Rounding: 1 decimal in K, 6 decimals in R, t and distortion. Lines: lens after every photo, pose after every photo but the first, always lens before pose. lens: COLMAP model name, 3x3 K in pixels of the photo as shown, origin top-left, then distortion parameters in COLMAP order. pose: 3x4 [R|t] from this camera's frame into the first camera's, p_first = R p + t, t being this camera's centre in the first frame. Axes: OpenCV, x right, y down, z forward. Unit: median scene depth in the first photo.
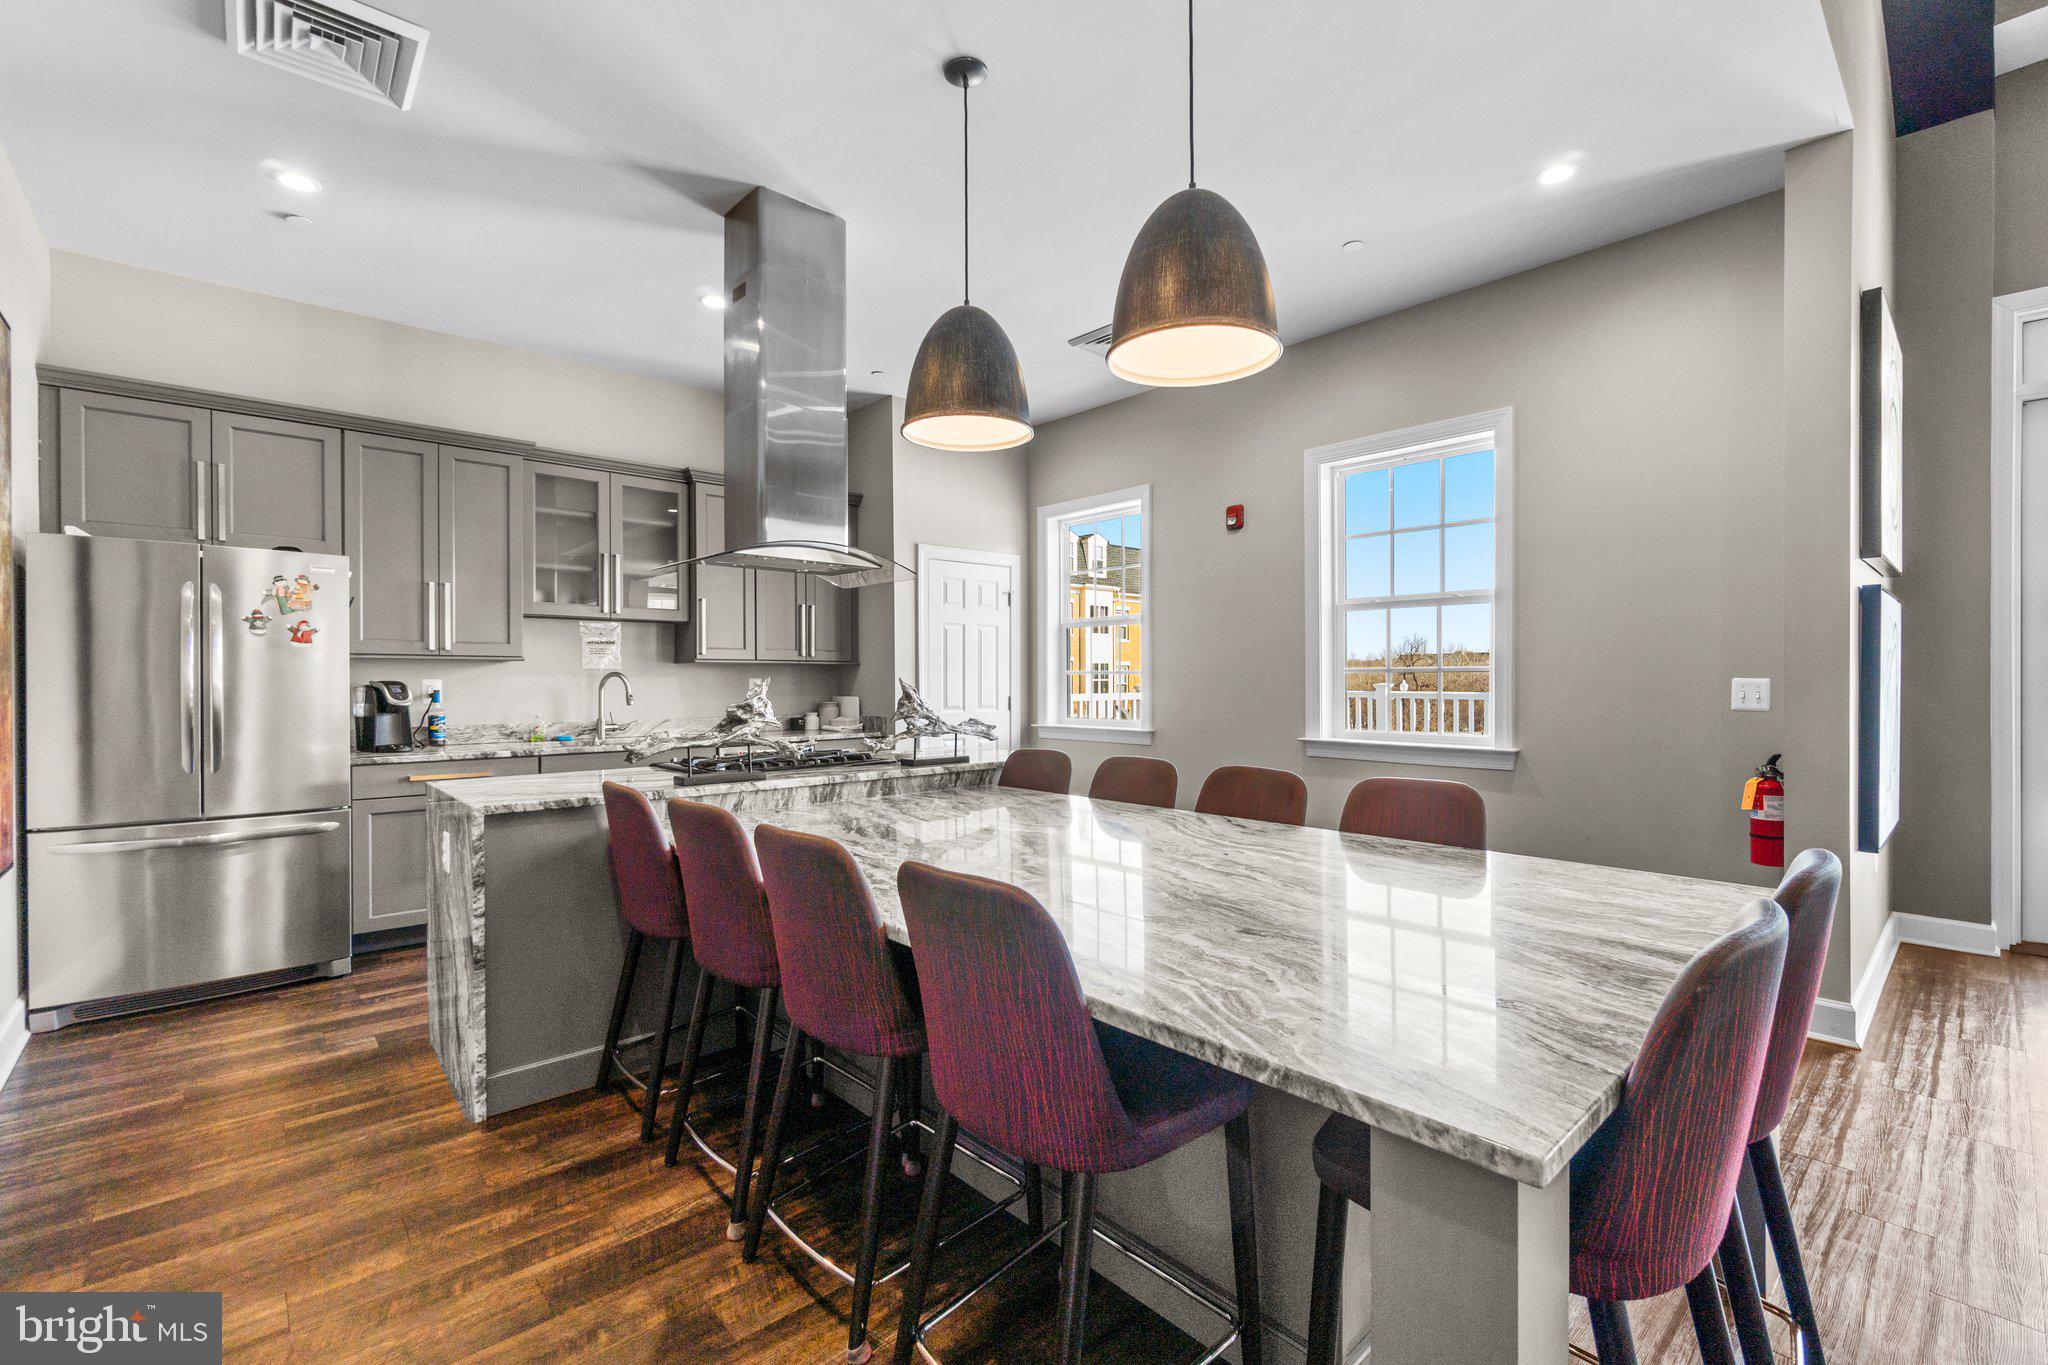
lens RADIAL K [[884.2, 0, 1028.1], [0, 884.2, 682.2], [0, 0, 1]] dist [-0.001423, -0.000060]
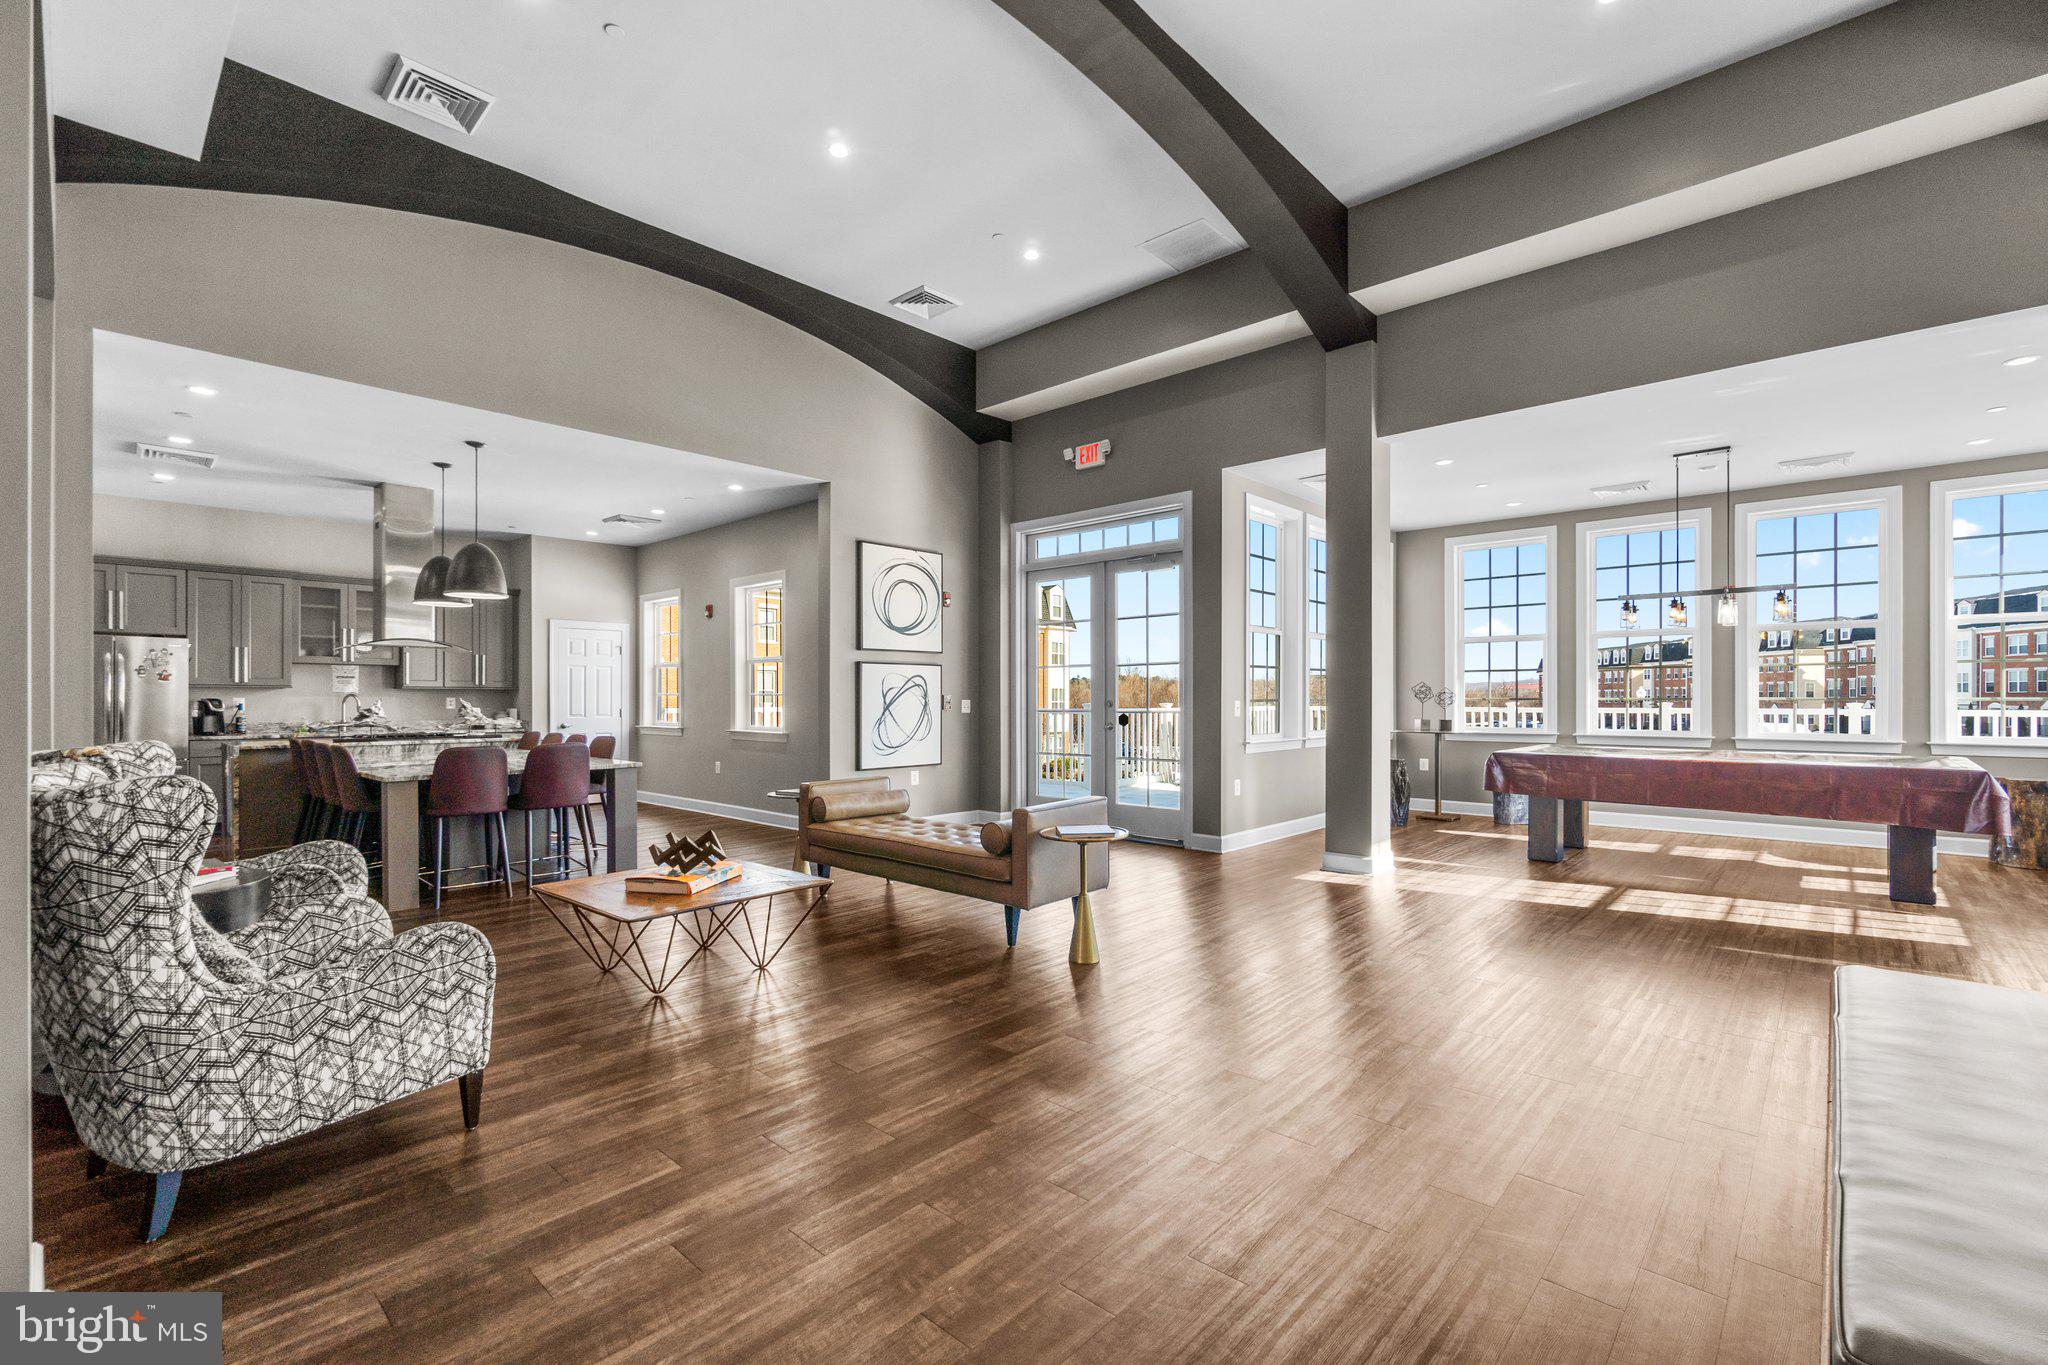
lens RADIAL K [[884.2, 0, 1021.1], [0, 884.2, 691.7], [0, 0, 1]] dist [-0.001423, -0.000060]
pose [[0.995974, 0.003296, 0.089587, 0.843605], [-0.002184, 0.999919, -0.012504, 0.003901], [-0.089621, 0.012257, 0.995900, -1.052228]]
